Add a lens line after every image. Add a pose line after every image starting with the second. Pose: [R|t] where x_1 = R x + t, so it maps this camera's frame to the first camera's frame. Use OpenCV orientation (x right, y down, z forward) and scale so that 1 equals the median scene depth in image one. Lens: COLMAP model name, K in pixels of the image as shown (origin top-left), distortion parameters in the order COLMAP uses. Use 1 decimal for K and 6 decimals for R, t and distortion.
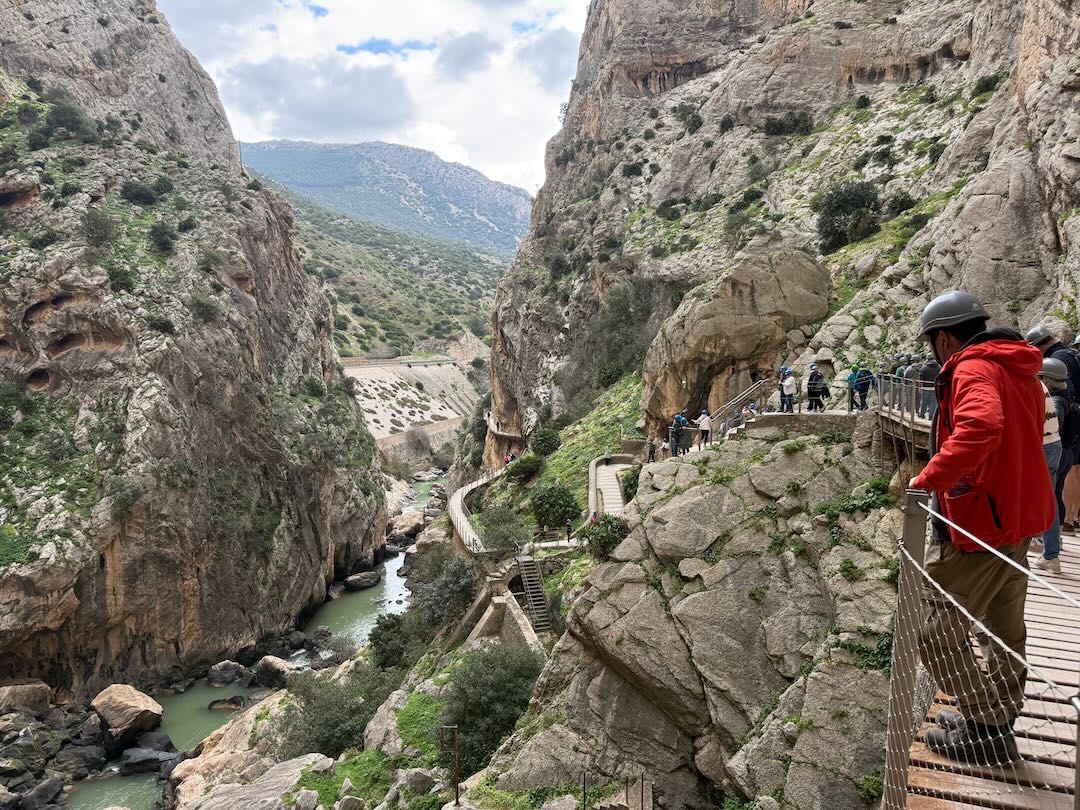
lens RADIAL K [[754.2, 0, 533.0], [0, 754.2, 413.0], [0, 0, 1]] dist [0.126516, -0.212709]
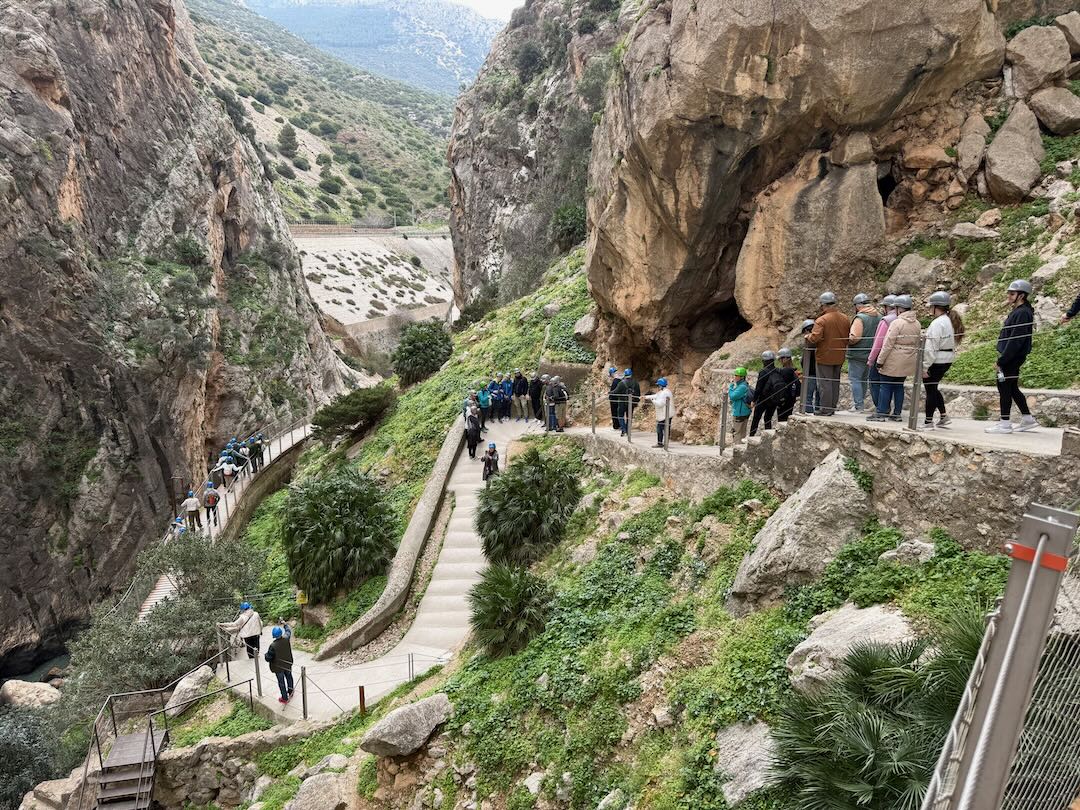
lens RADIAL K [[754.2, 0, 533.0], [0, 754.2, 413.0], [0, 0, 1]] dist [0.126516, -0.212709]
pose [[0.998180, 0.024484, -0.055107, 0.070229], [-0.015756, 0.988010, 0.153583, -0.001110], [0.058206, -0.152435, 0.986598, 0.284935]]
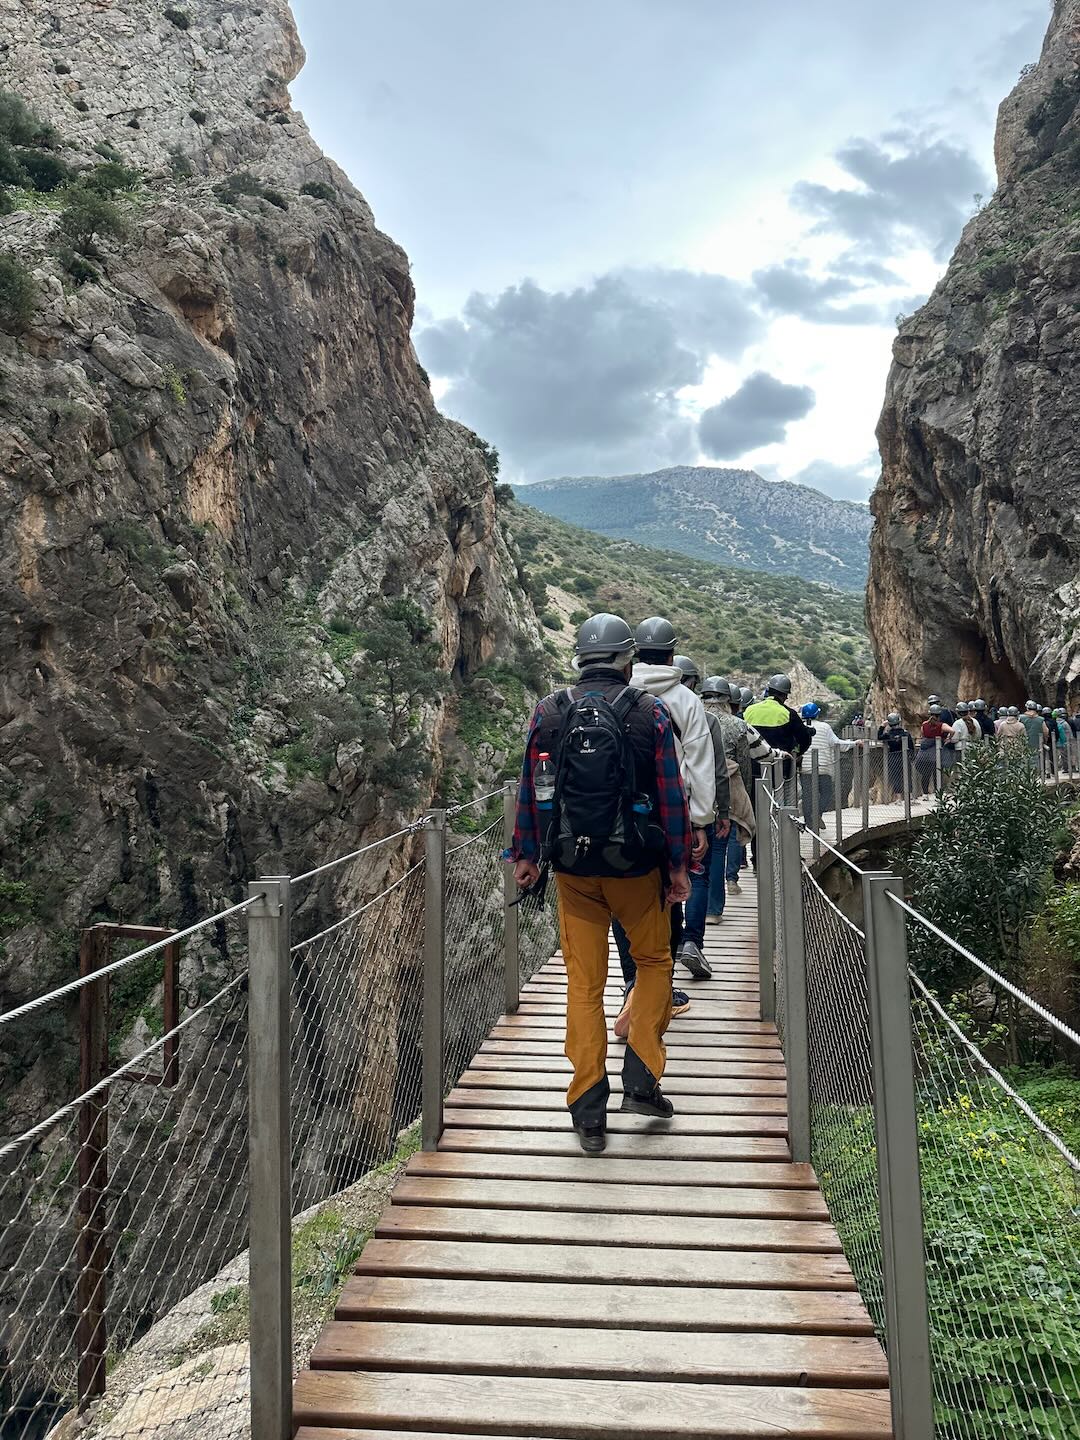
lens RADIAL K [[996.9, 0, 531.7], [0, 996.9, 721.2], [0, 0, 1]] dist [0.107521, -0.162194]
pose [[0.941644, -0.004125, -0.336586, -0.048816], [-0.030824, 0.994667, -0.098424, 0.063800], [0.335197, 0.103055, 0.936495, 0.522159]]
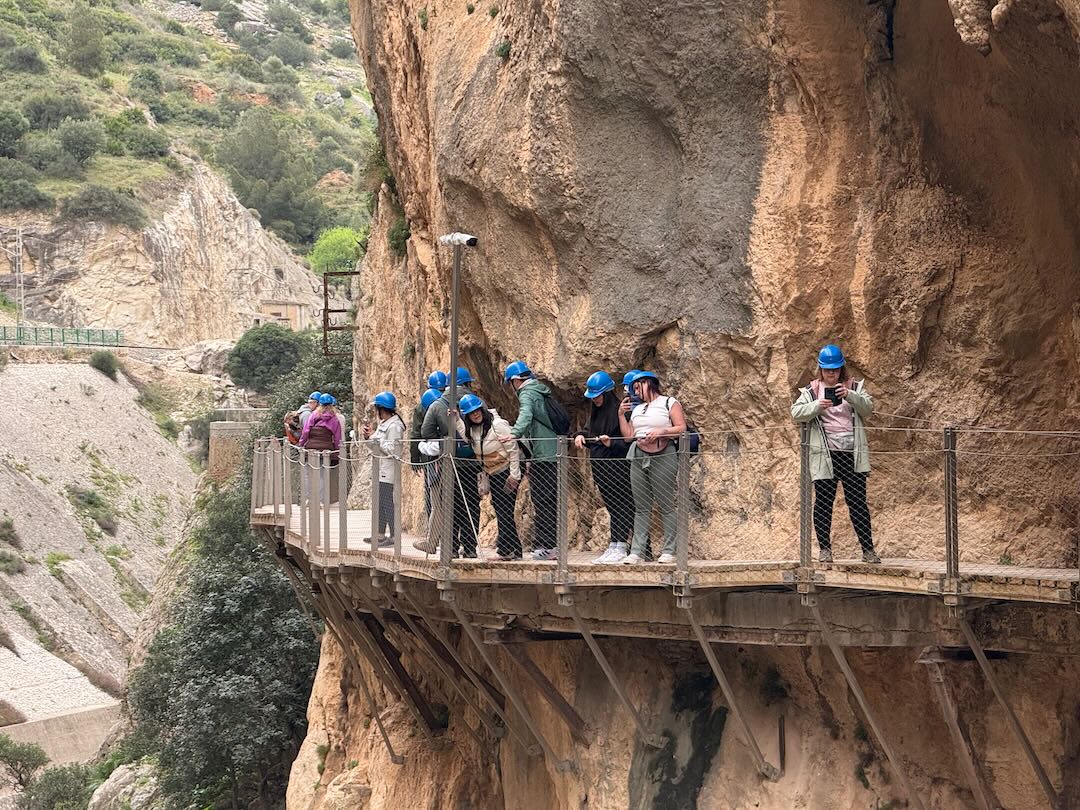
lens RADIAL K [[3774.6, 0, 540.0], [0, 3774.6, 405.0], [0, 0, 1]] dist [0.163698, 1.509263]
pose [[0.999899, -0.010907, -0.009067, -0.036071], [0.009924, 0.994710, -0.102239, 0.042871], [0.010134, 0.102139, 0.994719, 0.709926]]
